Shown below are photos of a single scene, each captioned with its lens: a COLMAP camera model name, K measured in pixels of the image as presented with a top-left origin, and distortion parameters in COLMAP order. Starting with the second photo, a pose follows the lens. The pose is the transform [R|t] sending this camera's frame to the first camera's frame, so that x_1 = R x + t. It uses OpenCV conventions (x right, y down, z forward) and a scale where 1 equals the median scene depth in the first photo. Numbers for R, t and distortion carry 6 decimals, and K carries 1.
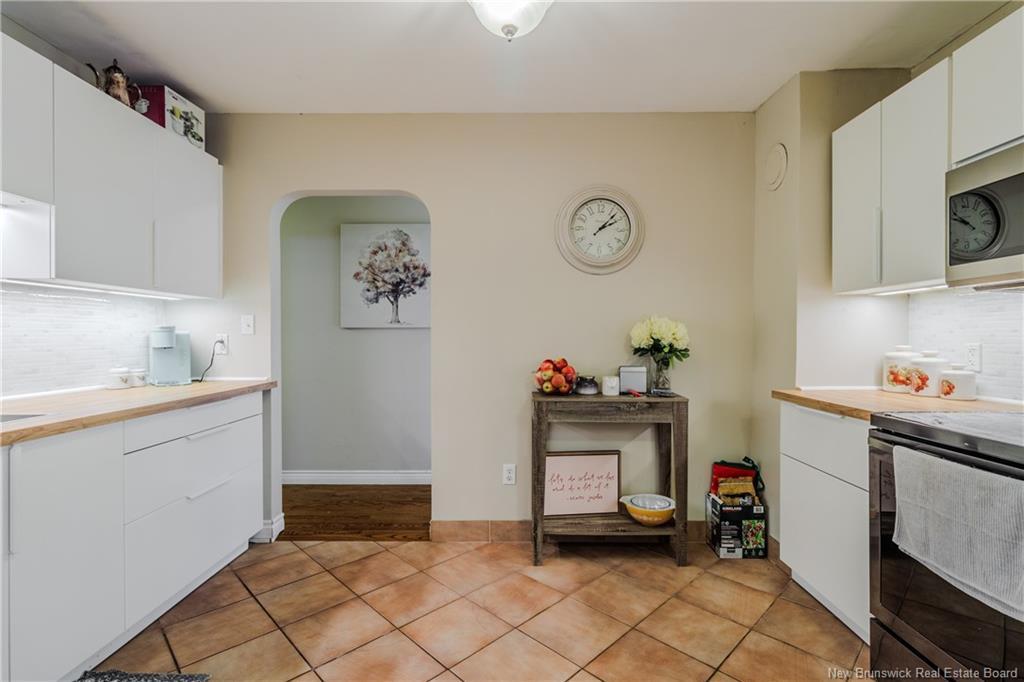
lens RADIAL K [[476.2, 0, 512.2], [0, 476.2, 343.4], [0, 0, 1]] dist [0.003236, 0.000146]
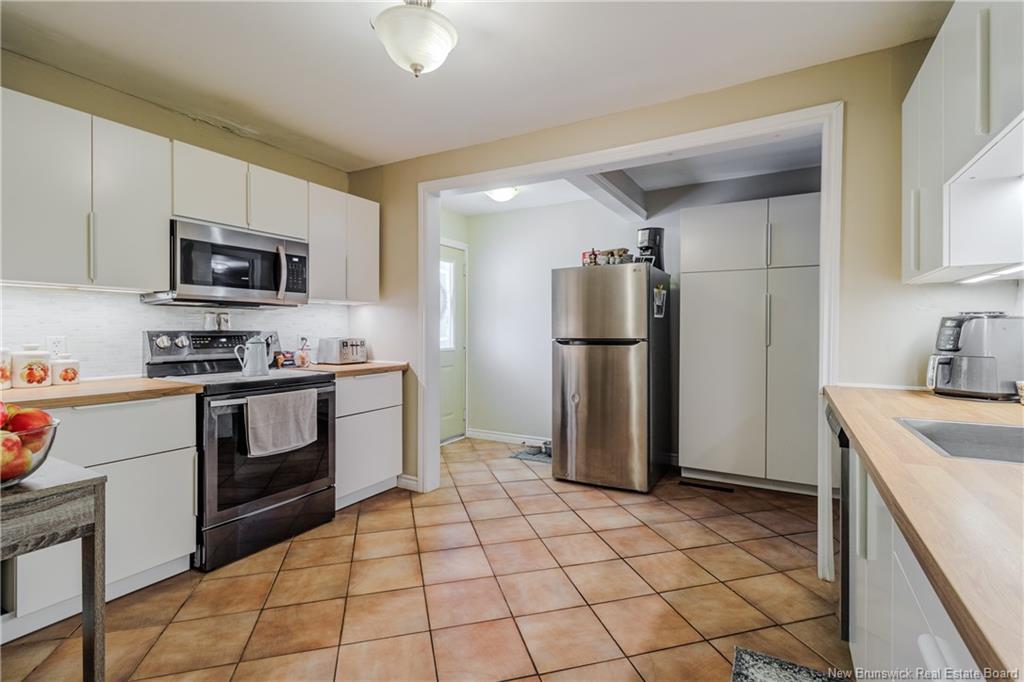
lens RADIAL K [[476.2, 0, 513.3], [0, 476.2, 334.6], [0, 0, 1]] dist [0.003236, 0.000146]
pose [[-0.872139, -0.005059, 0.489232, -0.509752], [0.005098, 0.999798, 0.019426, -0.018275], [-0.489232, 0.019436, -0.871937, 1.253131]]
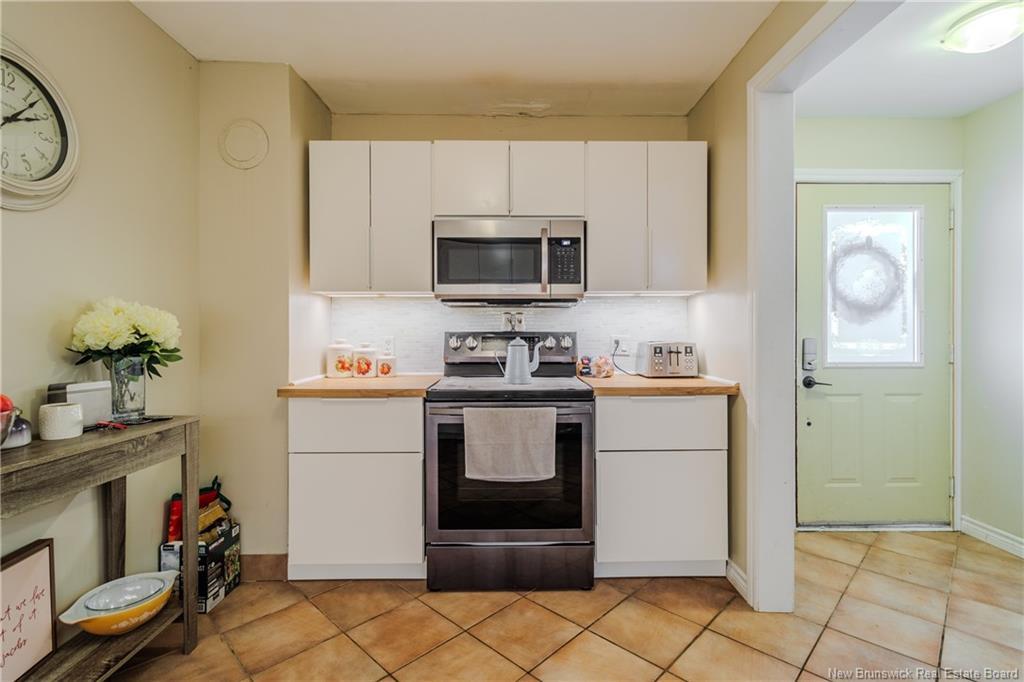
lens RADIAL K [[476.2, 0, 519.9], [0, 476.2, 333.5], [0, 0, 1]] dist [0.003236, 0.000146]
pose [[-0.027546, -0.002331, 0.999618, -0.397370], [0.012414, 0.999919, 0.002674, -0.006784], [-0.999543, 0.012483, -0.027515, 0.548426]]
